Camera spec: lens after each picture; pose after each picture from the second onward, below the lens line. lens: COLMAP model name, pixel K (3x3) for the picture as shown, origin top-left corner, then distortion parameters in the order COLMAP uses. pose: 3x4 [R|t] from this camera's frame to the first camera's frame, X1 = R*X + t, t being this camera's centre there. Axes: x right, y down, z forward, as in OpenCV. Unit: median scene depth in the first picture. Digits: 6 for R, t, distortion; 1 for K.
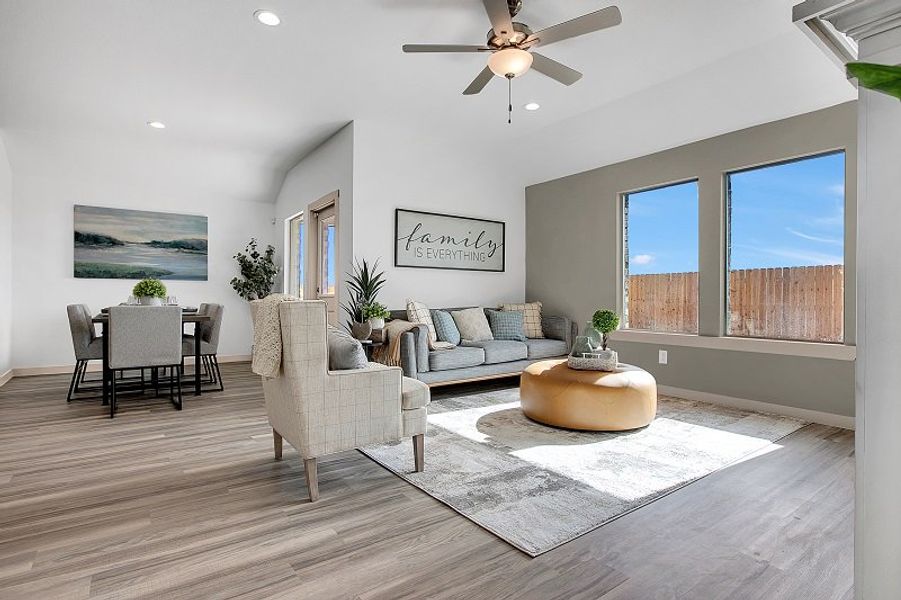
lens RADIAL K [[452.2, 0, 442.6], [0, 452.2, 303.7], [0, 0, 1]] dist [-0.032314, 0.003324]
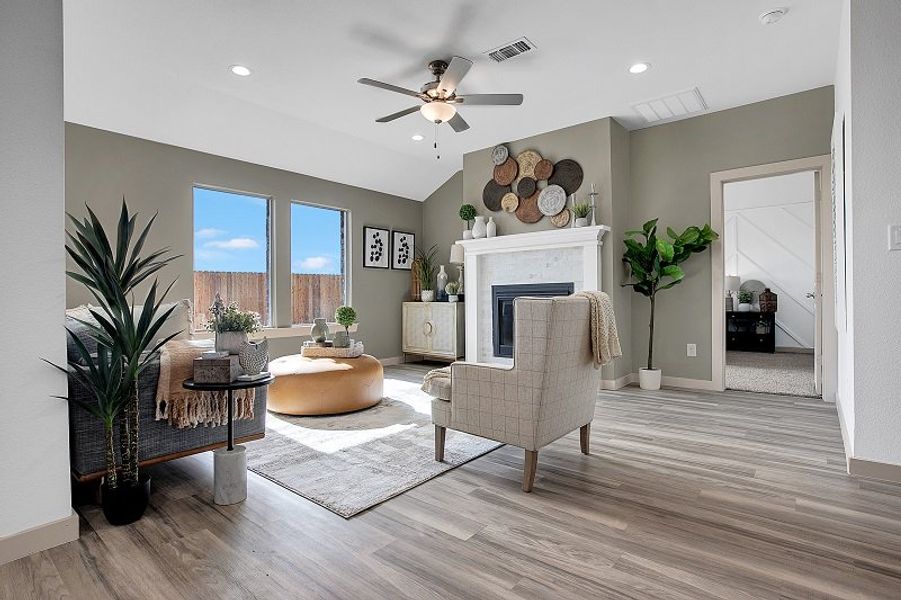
lens RADIAL K [[452.2, 0, 454.4], [0, 452.2, 296.3], [0, 0, 1]] dist [-0.032314, 0.003324]
pose [[-0.278606, 0.006851, 0.960381, -0.676967], [0.011472, 0.999927, -0.003806, -0.002972], [-0.960337, 0.009957, -0.278664, 0.822018]]
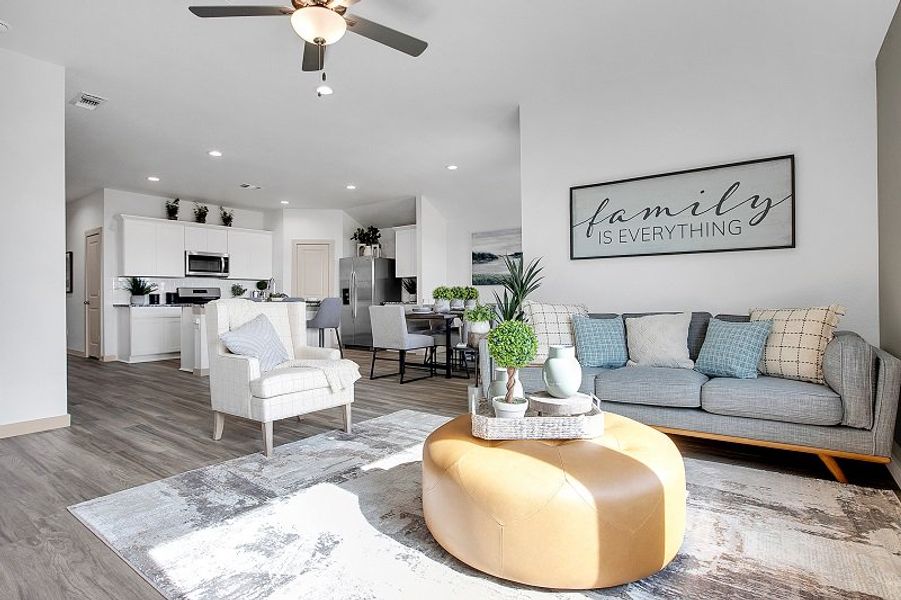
lens RADIAL K [[452.2, 0, 459.2], [0, 452.2, 297.7], [0, 0, 1]] dist [-0.032314, 0.003324]
pose [[0.341940, -0.007378, -0.939693, 0.647105], [-0.005612, 0.999935, -0.009893, -0.006027], [0.939705, 0.008656, 0.341876, 0.596182]]
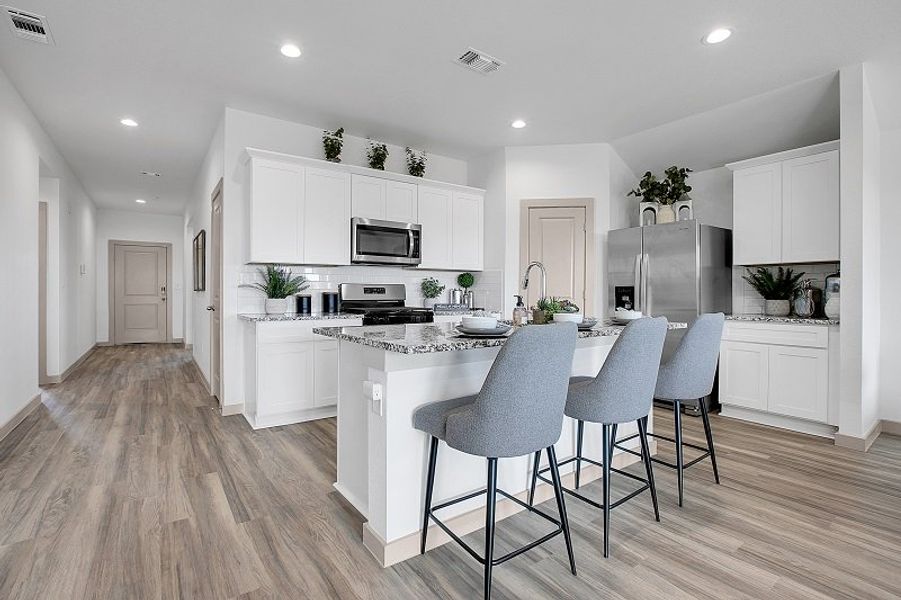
lens RADIAL K [[418.2, 0, 446.2], [0, 418.2, 293.2], [0, 0, 1]] dist [-0.044101, 0.003726]
pose [[0.010223, -0.001901, -0.999946, -0.449409], [-0.020729, 0.999783, -0.002113, -0.039640], [0.999733, 0.020749, 0.010182, 0.384598]]
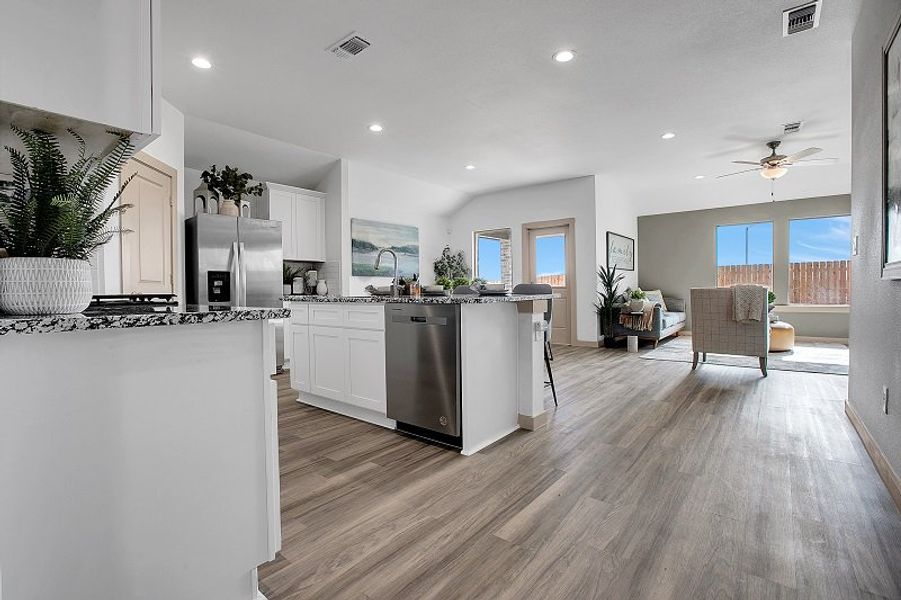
lens RADIAL K [[418.2, 0, 443.4], [0, 418.2, 293.4], [0, 0, 1]] dist [-0.044101, 0.003726]
pose [[0.962777, -0.018034, 0.269693, -1.150179], [0.019731, 0.999799, -0.003580, -0.000374], [-0.269574, 0.008768, 0.962940, -0.256723]]
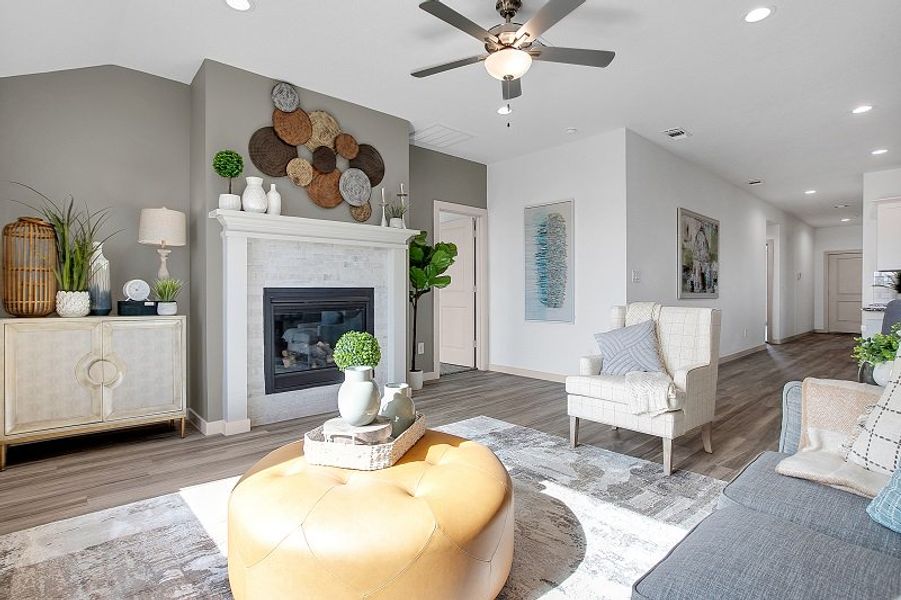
lens RADIAL K [[452.2, 0, 437.7], [0, 452.2, 298.4], [0, 0, 1]] dist [-0.032314, 0.003324]
pose [[-0.993569, 0.002126, -0.113210, 0.256722], [-0.000403, 0.999751, 0.022308, -0.034189], [0.113229, 0.022210, -0.993321, 1.218245]]
